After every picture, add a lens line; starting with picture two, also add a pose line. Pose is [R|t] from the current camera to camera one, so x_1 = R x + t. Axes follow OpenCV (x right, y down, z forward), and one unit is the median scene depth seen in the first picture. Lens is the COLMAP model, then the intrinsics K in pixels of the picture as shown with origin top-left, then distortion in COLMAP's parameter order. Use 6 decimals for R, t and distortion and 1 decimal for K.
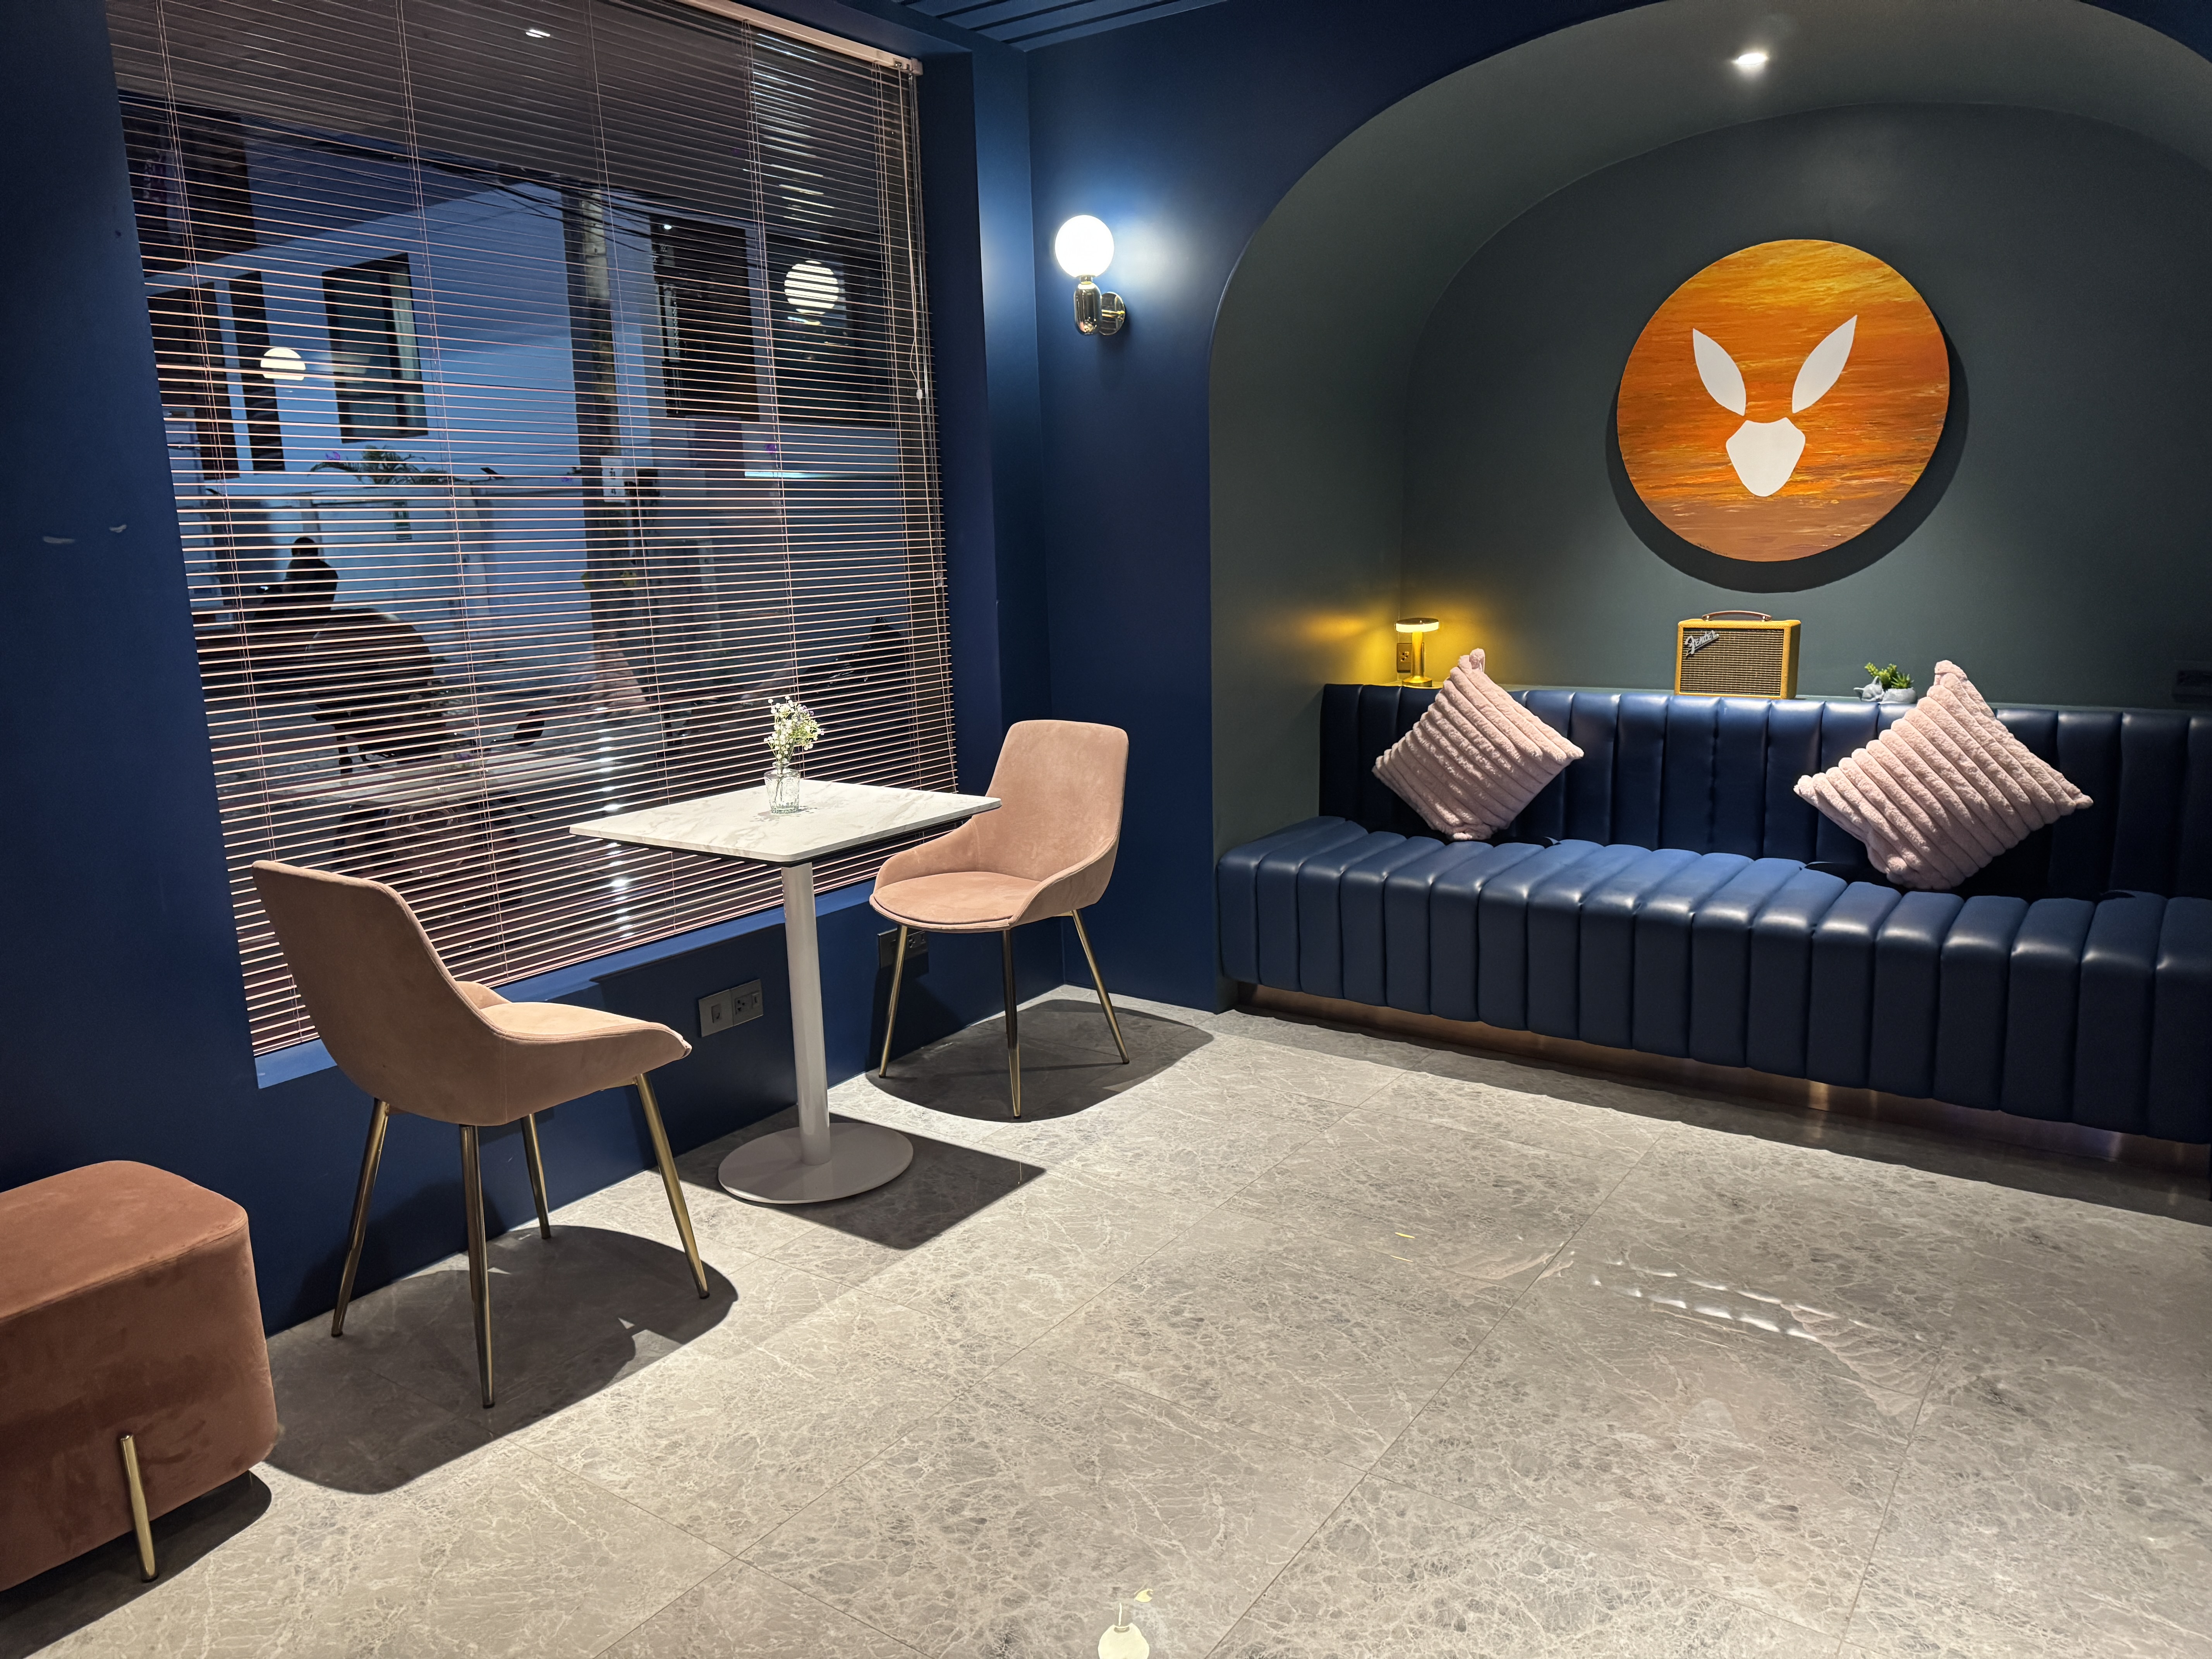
lens RADIAL K [[1558.2, 0, 1106.7], [0, 1558.2, 834.0], [0, 0, 1]] dist [0.009206, -0.003307]
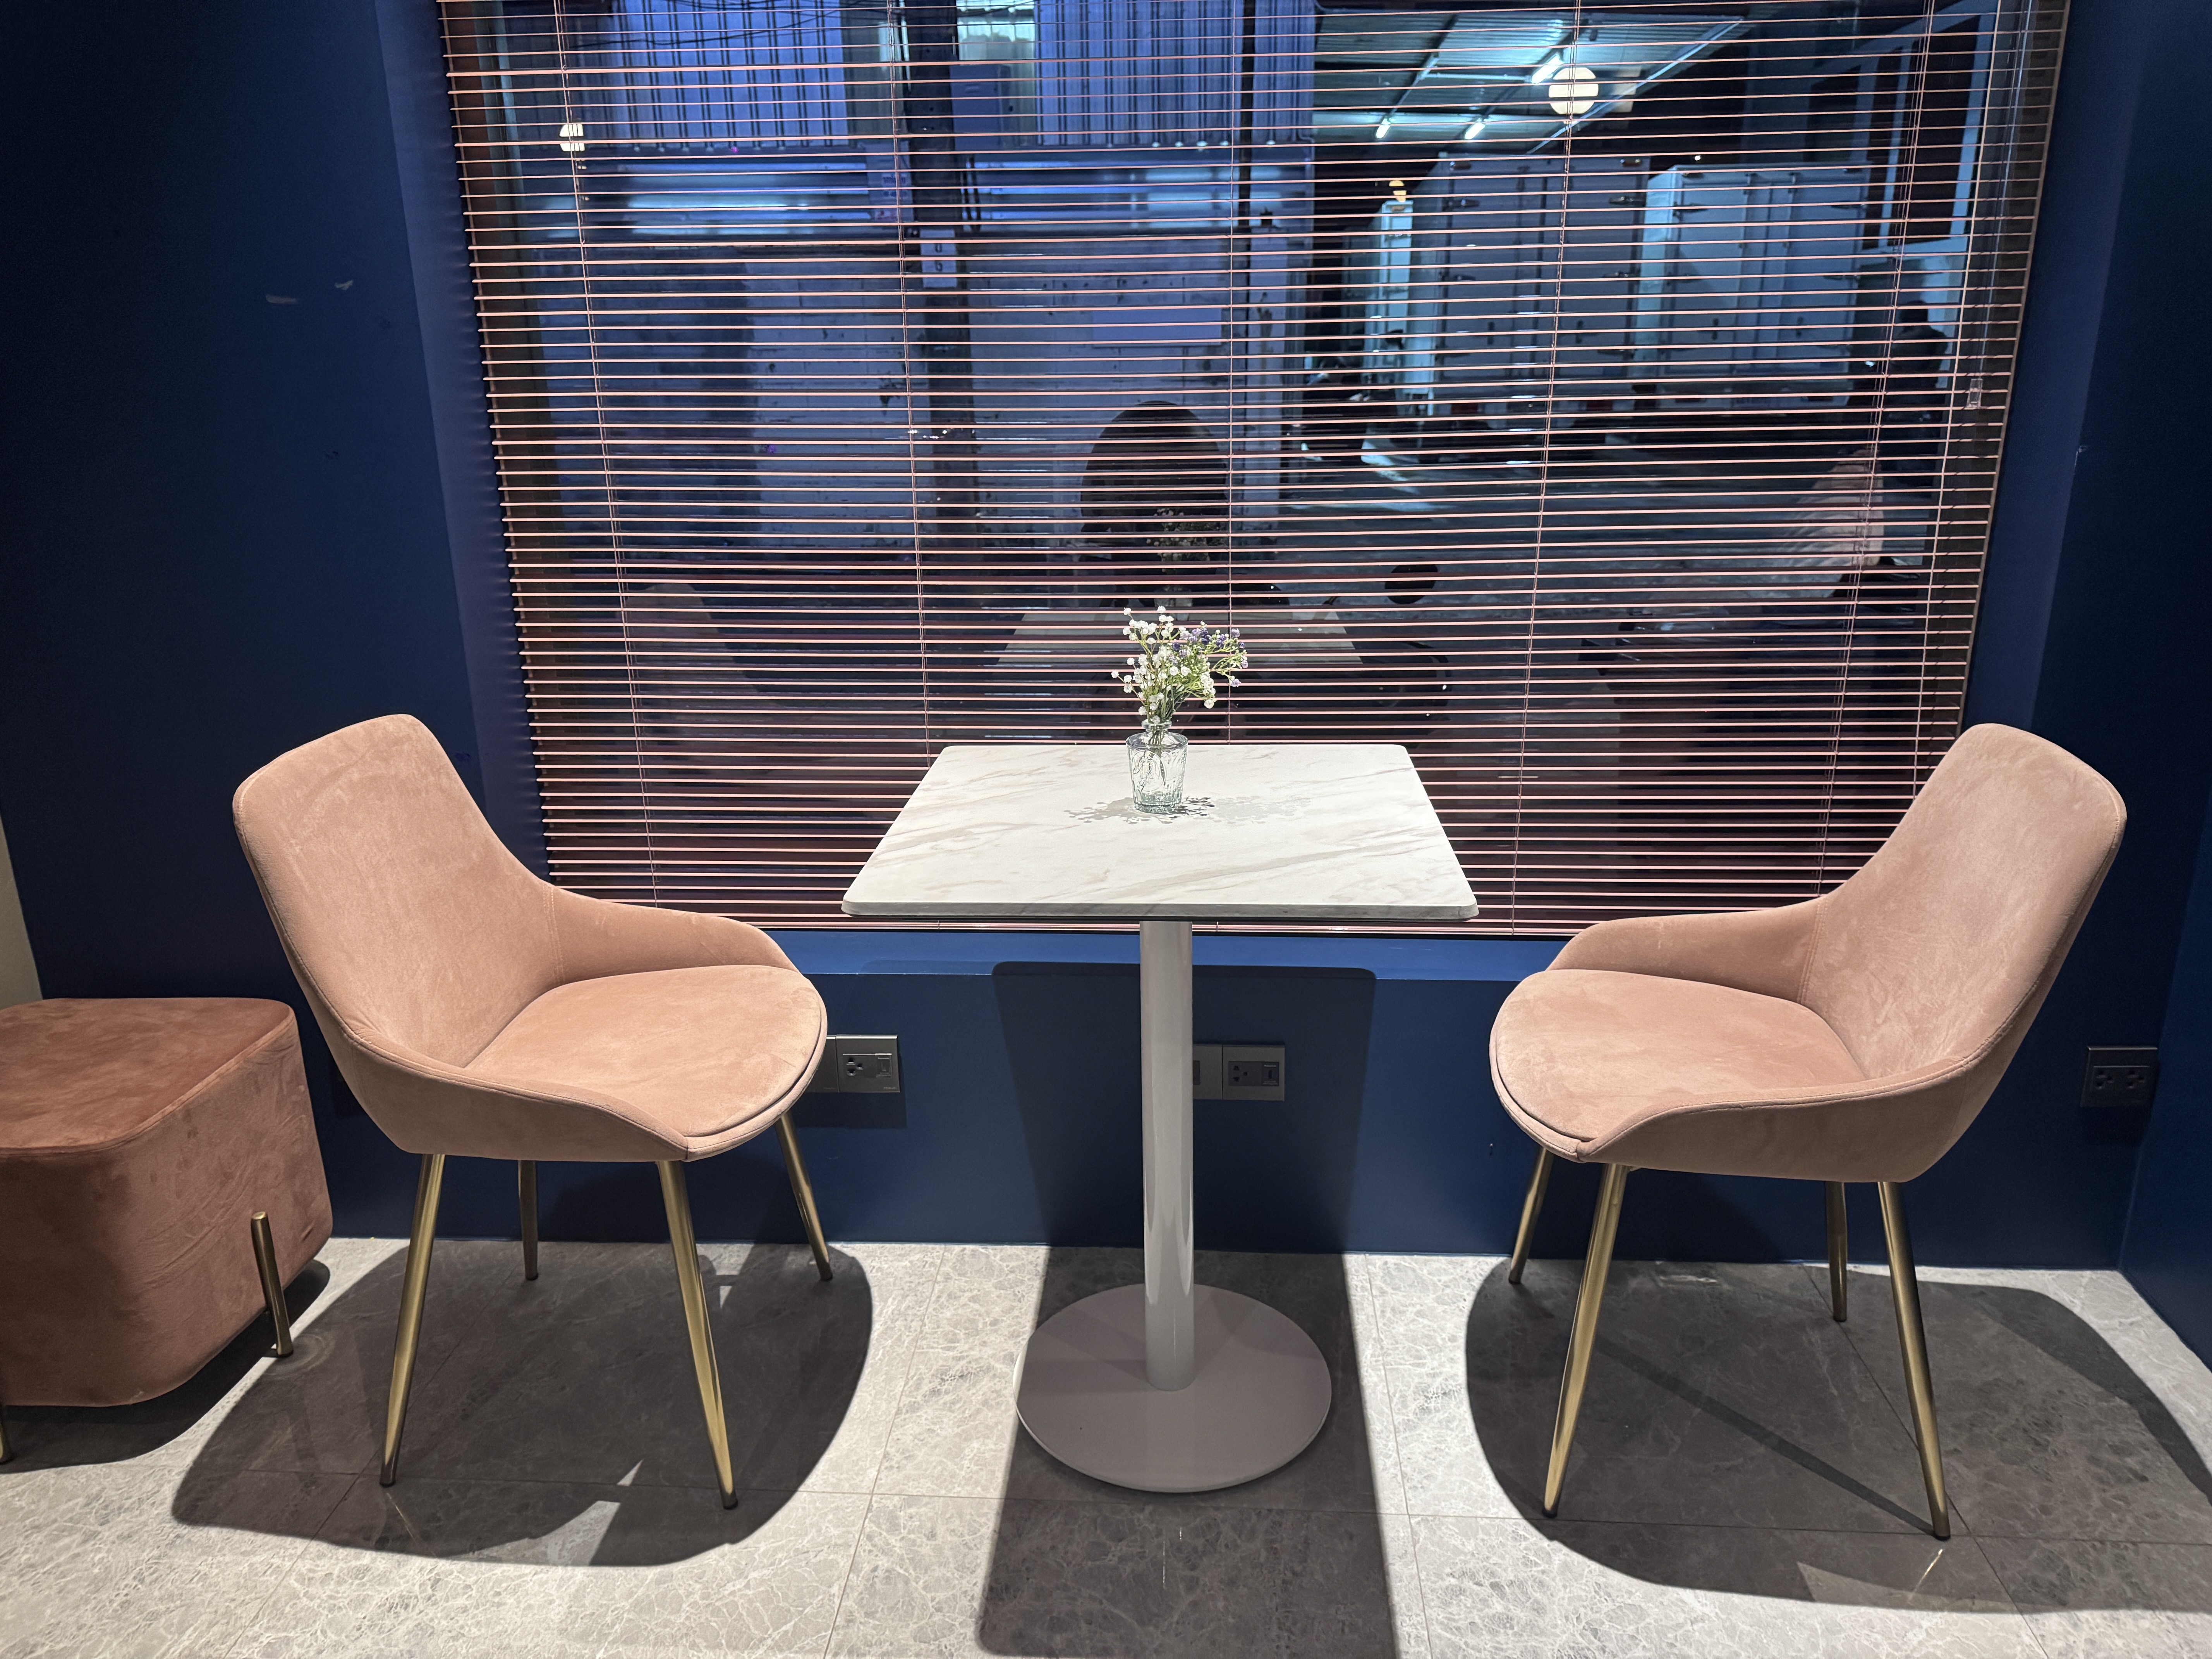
lens RADIAL K [[1558.2, 0, 1106.1], [0, 1558.2, 807.7], [0, 0, 1]] dist [0.009206, -0.003307]
pose [[0.514352, 0.265820, -0.815341, 0.236637], [-0.170365, 0.963471, 0.206640, -0.124178], [0.840486, 0.032620, 0.540850, 0.661885]]
